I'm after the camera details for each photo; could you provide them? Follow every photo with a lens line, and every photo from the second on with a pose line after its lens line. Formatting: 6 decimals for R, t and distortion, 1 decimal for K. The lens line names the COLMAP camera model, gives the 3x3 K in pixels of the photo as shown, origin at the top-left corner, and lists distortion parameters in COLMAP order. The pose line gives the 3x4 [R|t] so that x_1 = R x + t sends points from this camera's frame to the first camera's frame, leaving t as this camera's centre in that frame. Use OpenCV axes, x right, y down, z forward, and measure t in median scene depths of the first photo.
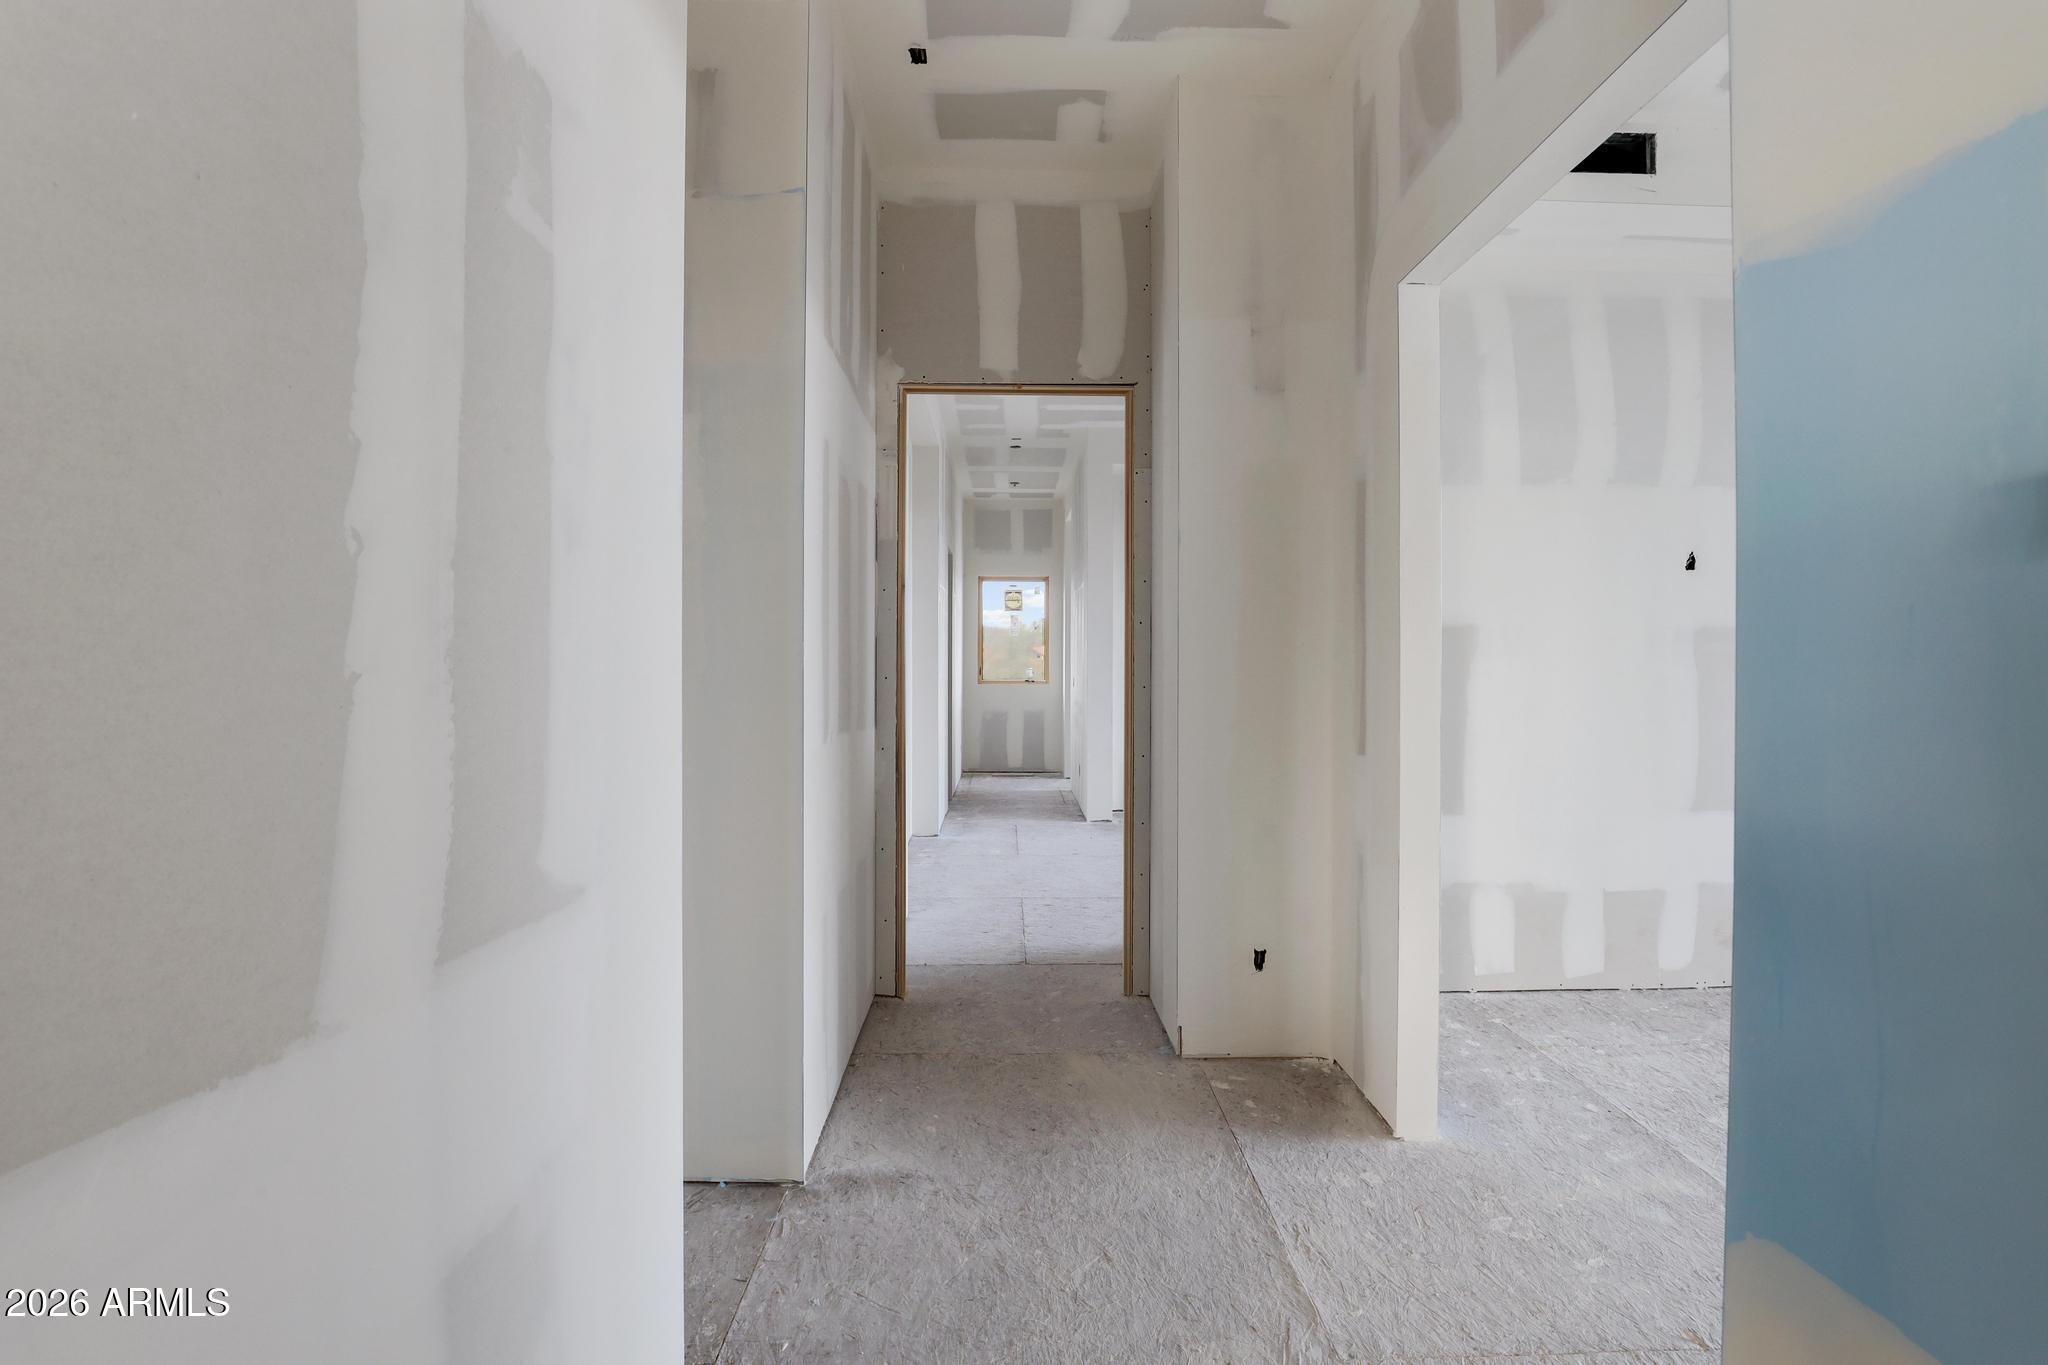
lens RADIAL K [[948.6, 0, 1024.0], [0, 948.6, 682.5], [0, 0, 1]] dist [-0.027316, -0.000166]
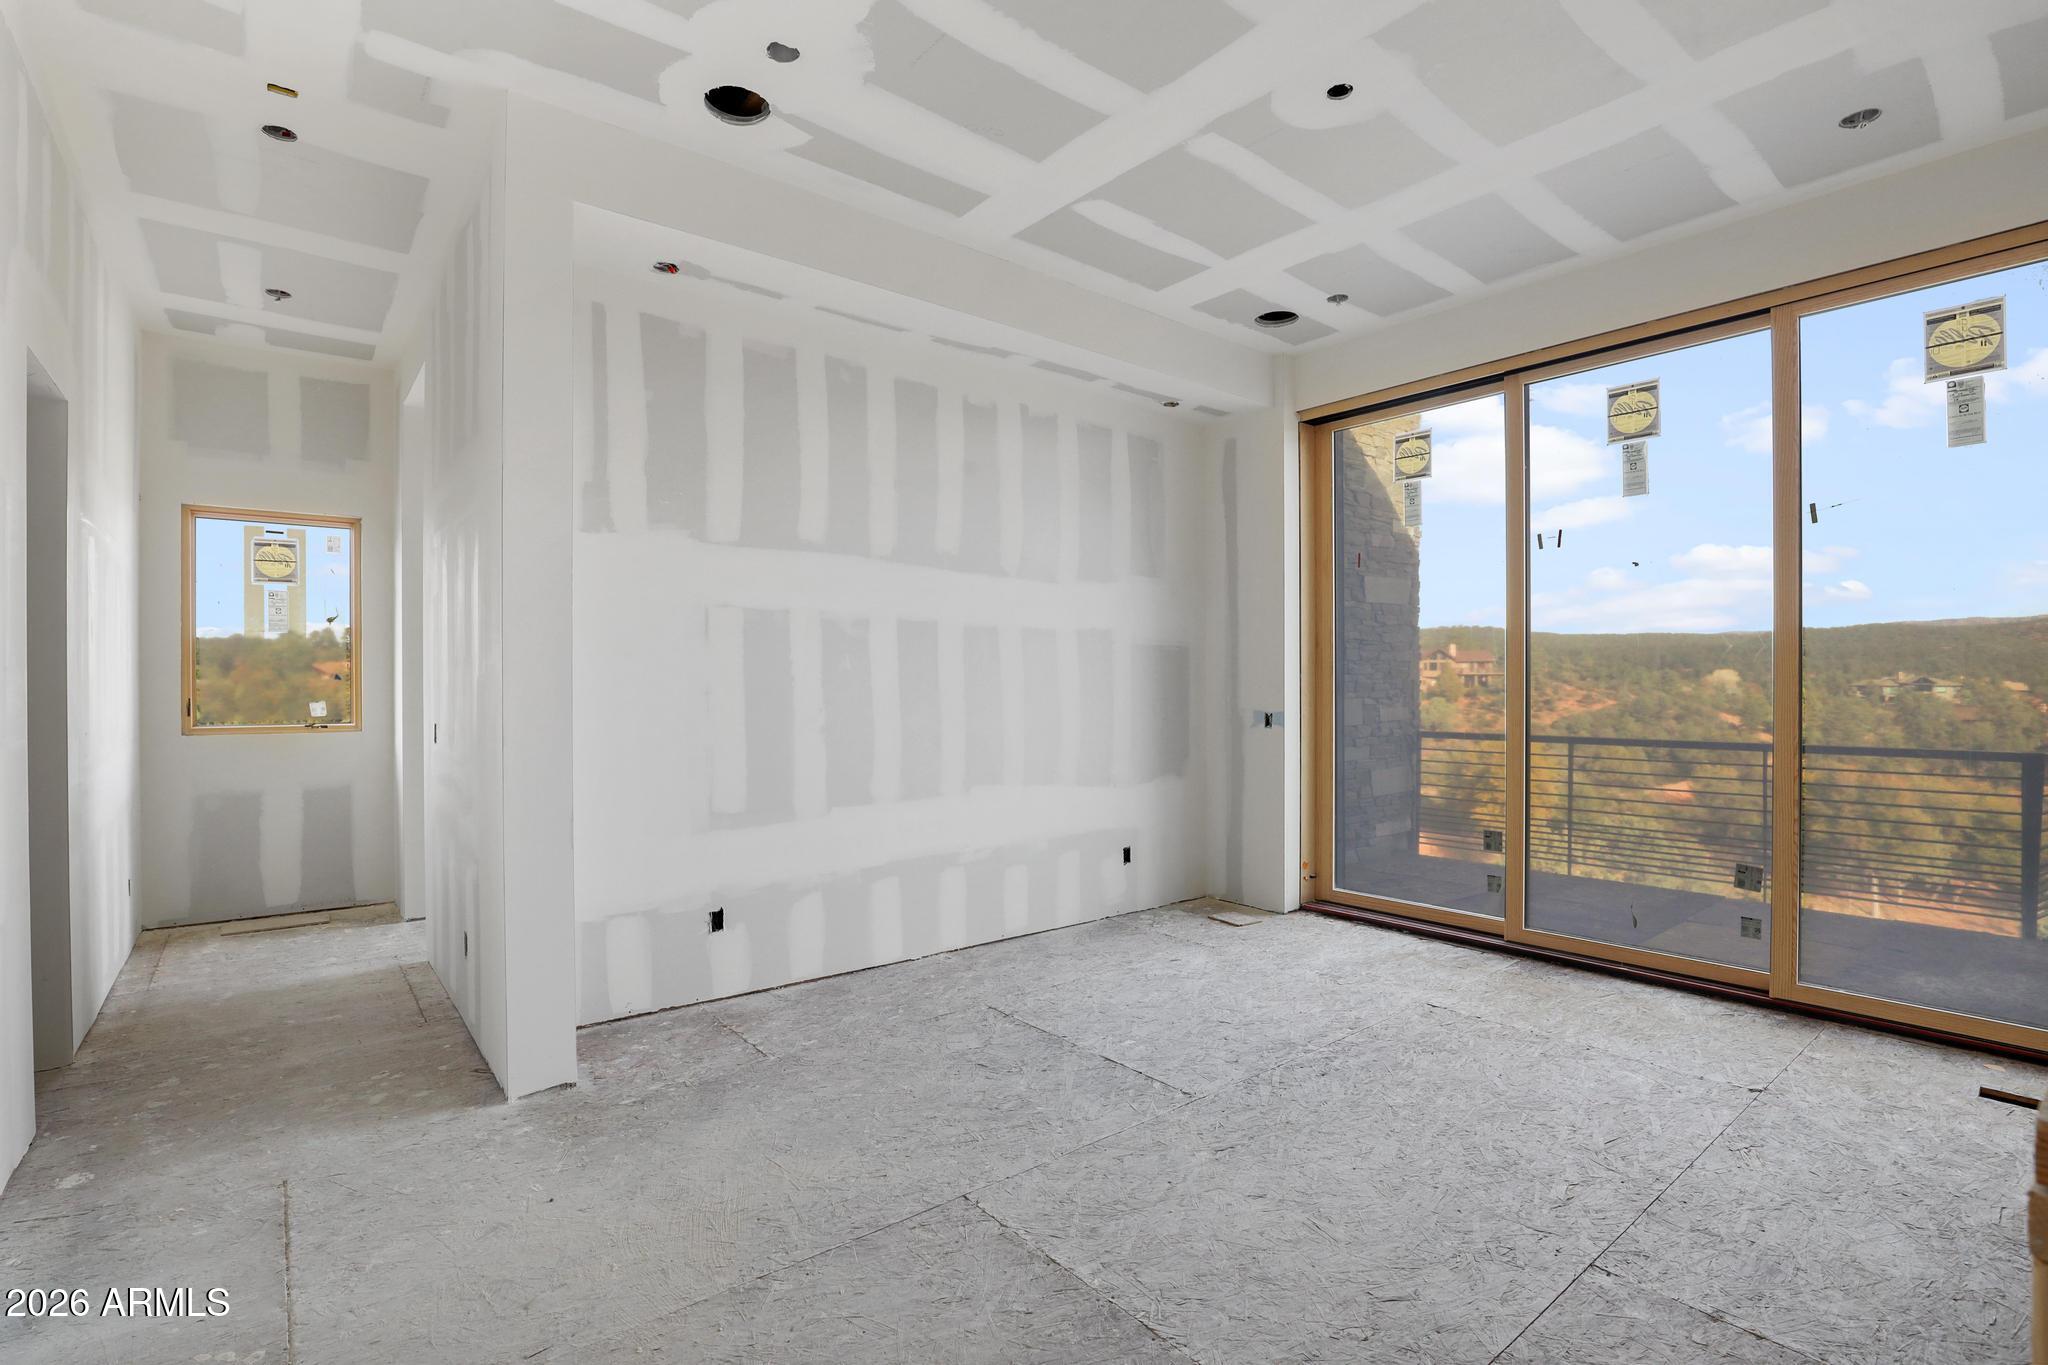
lens RADIAL K [[948.6, 0, 1024.0], [0, 948.6, 682.5], [0, 0, 1]] dist [-0.027316, -0.000166]
pose [[0.790284, -0.005739, 0.612714, -0.000761], [0.015105, 0.999835, -0.010117, -0.013564], [-0.612555, 0.017250, 0.790240, 0.399964]]
